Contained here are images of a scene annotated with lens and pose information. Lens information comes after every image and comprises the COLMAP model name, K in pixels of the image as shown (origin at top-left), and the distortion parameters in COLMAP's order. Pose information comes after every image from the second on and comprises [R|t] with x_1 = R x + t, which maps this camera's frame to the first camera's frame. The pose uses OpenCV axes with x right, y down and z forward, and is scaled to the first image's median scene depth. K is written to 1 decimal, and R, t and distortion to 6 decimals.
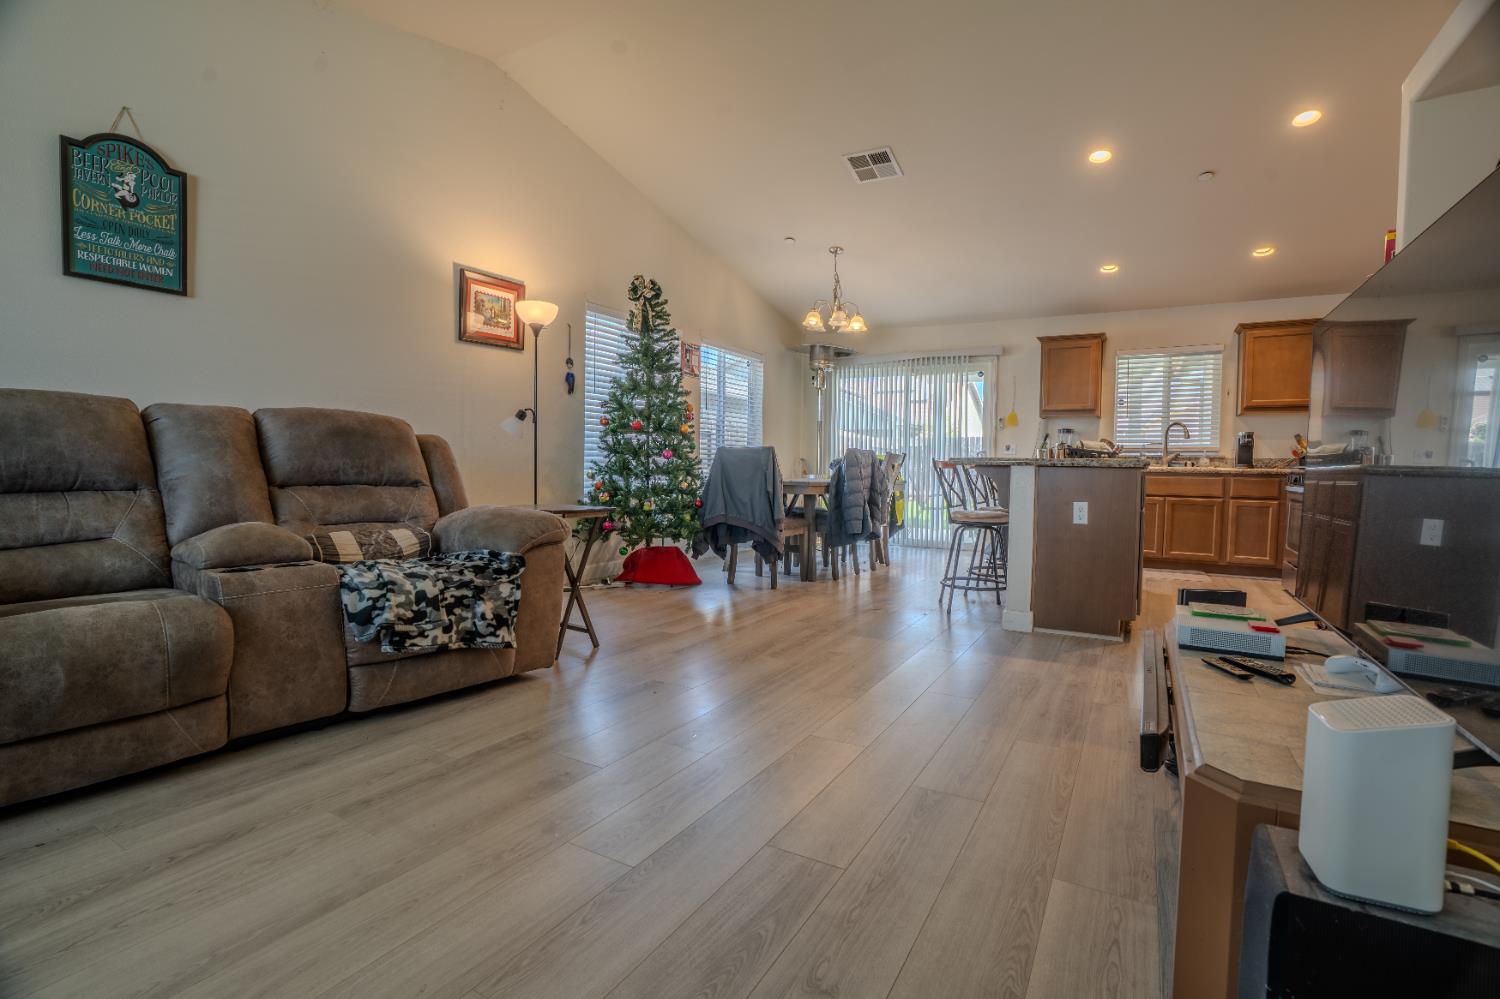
lens RADIAL K [[690.2, 0, 746.2], [0, 690.2, 497.8], [0, 0, 1]] dist [-0.069799, 0.028205]
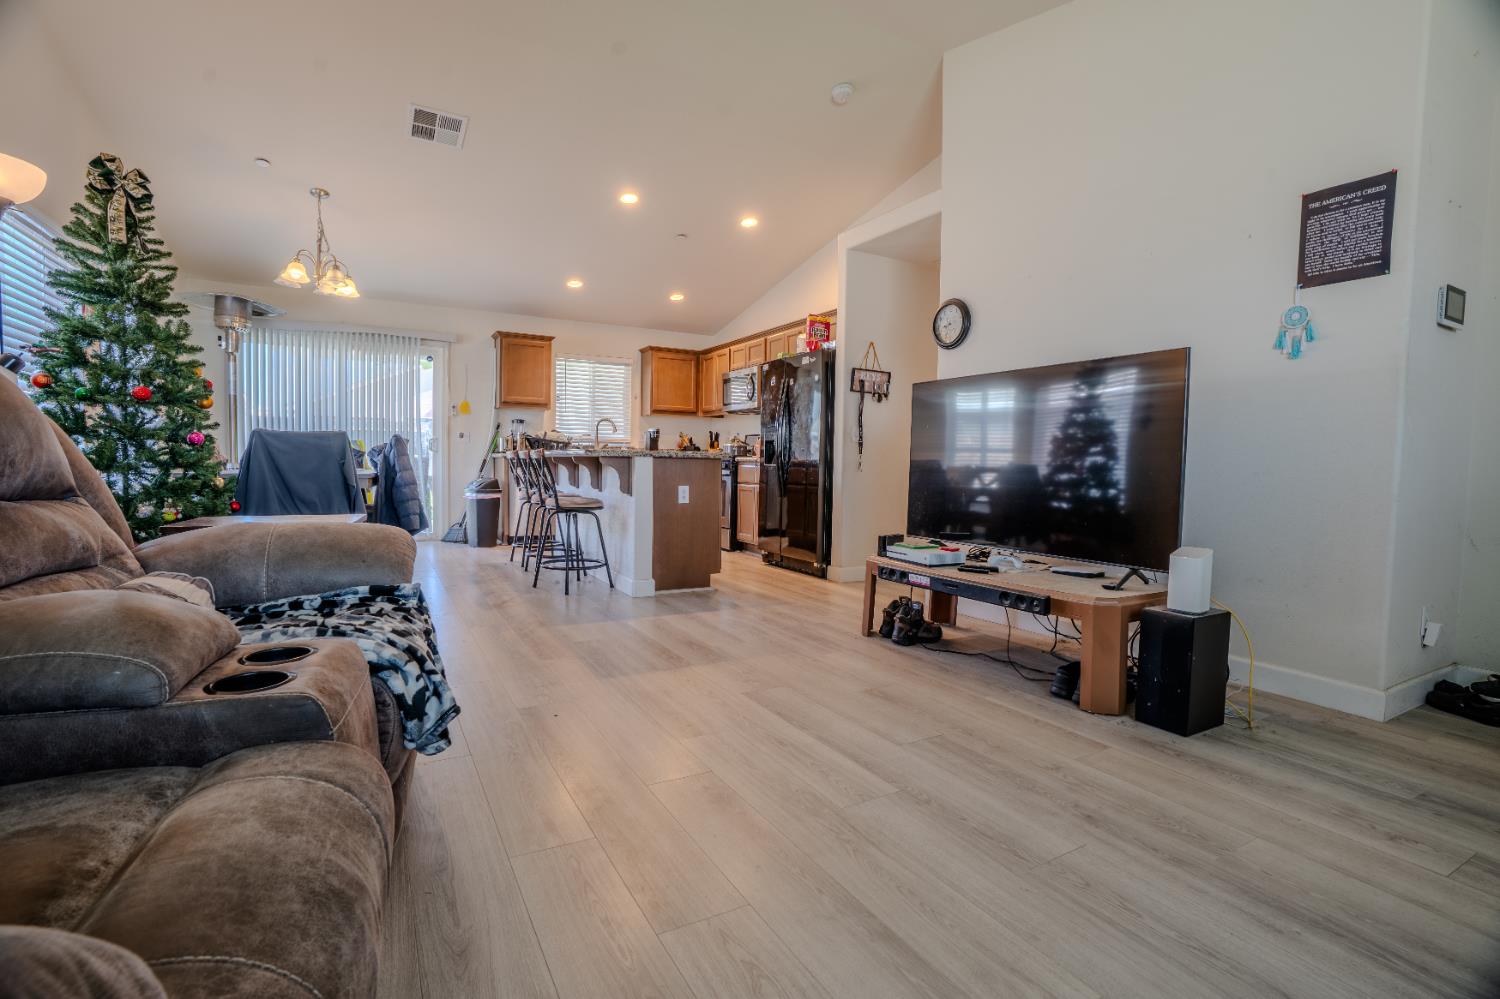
lens RADIAL K [[690.2, 0, 746.2], [0, 690.2, 497.8], [0, 0, 1]] dist [-0.069799, 0.028205]
pose [[0.510330, -0.048866, 0.858589, -0.336243], [0.027432, 0.998801, 0.040541, -0.012532], [-0.859541, 0.002864, 0.511058, 0.149413]]
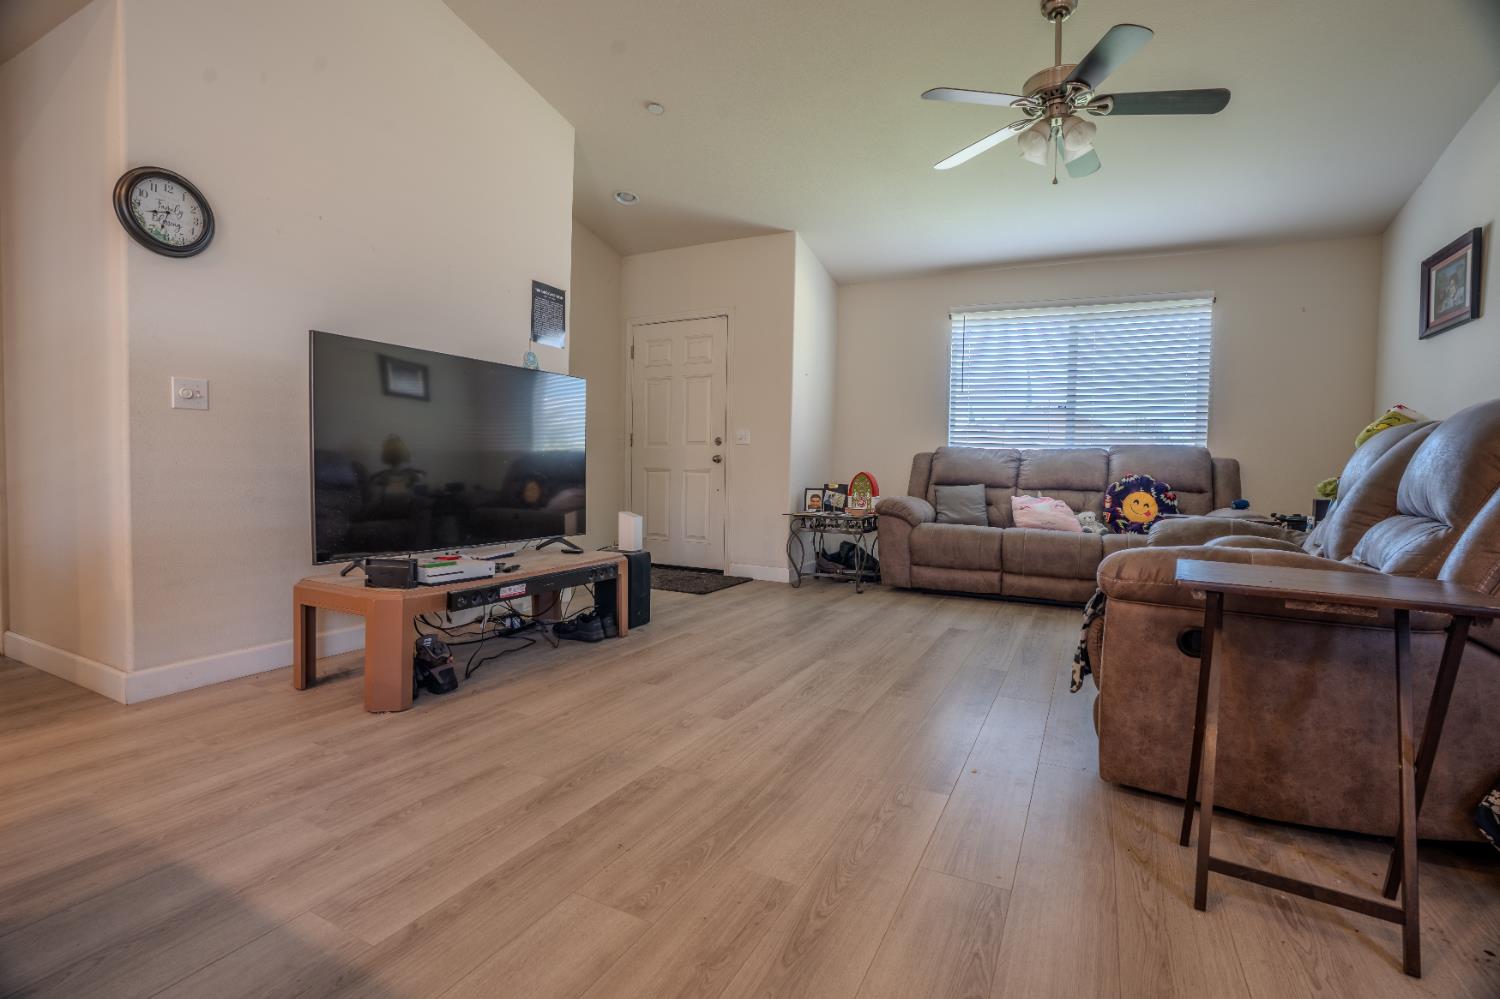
lens RADIAL K [[690.2, 0, 746.2], [0, 690.2, 497.8], [0, 0, 1]] dist [-0.069799, 0.028205]
pose [[-0.998009, -0.033462, -0.053469, 0.049690], [-0.037915, 0.995697, 0.084562, -0.031754], [0.050409, 0.086421, -0.994983, 0.763993]]
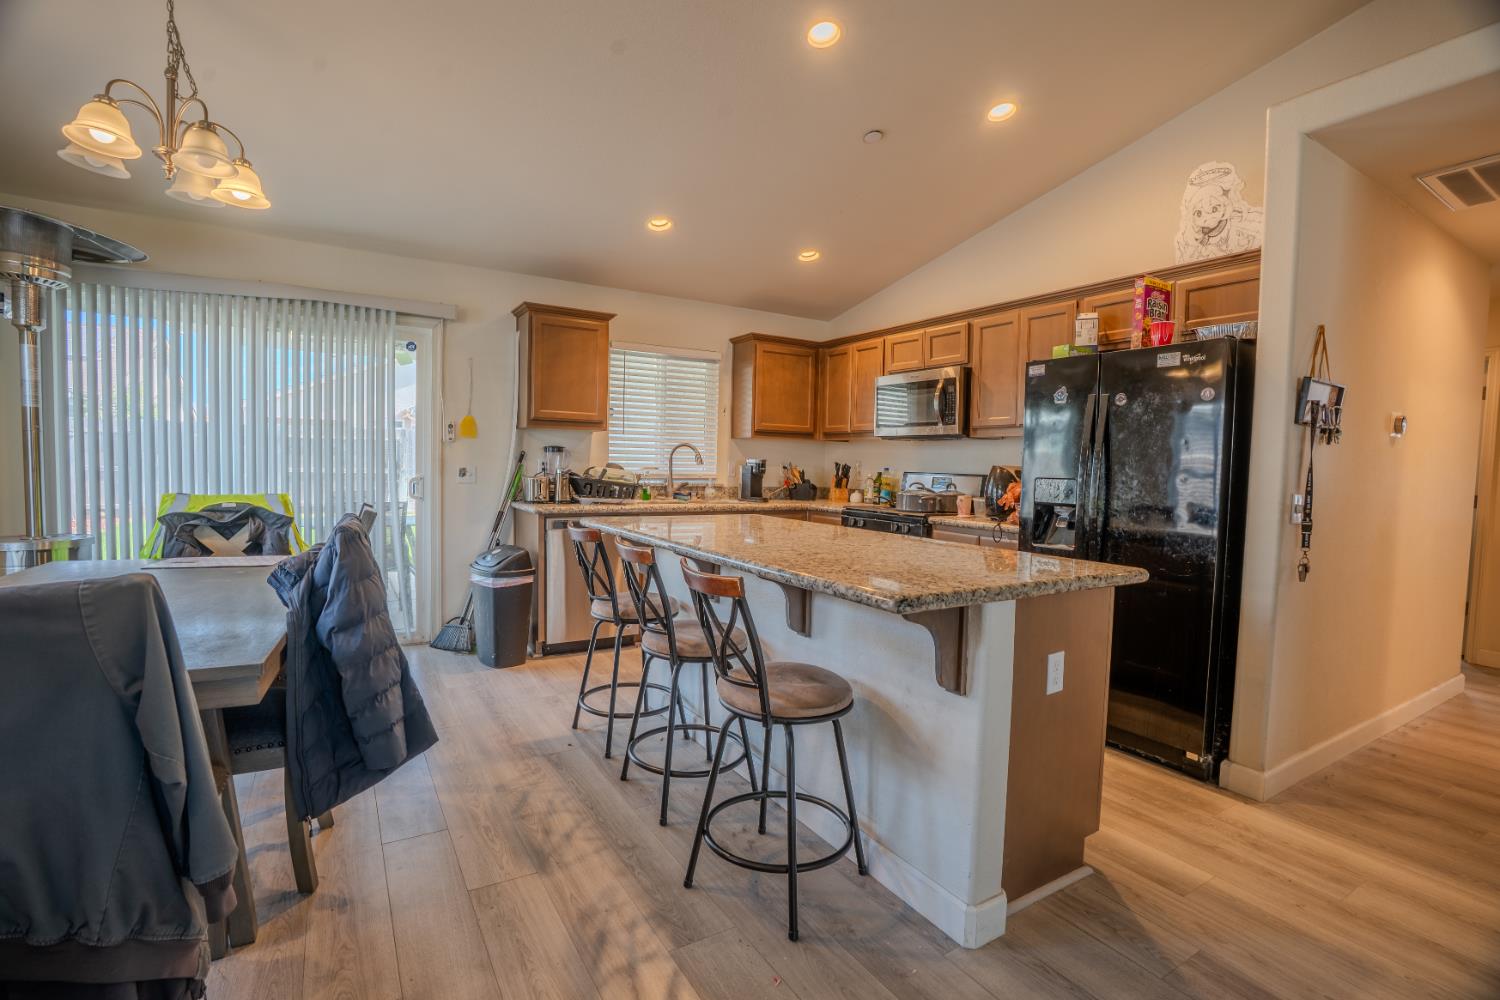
lens RADIAL K [[690.2, 0, 746.2], [0, 690.2, 498.3], [0, 0, 1]] dist [-0.069799, 0.028205]
pose [[0.476051, -0.047580, 0.878130, -0.049524], [0.021313, 0.998866, 0.042567, -0.086468], [-0.879159, -0.001549, 0.476525, 0.587238]]
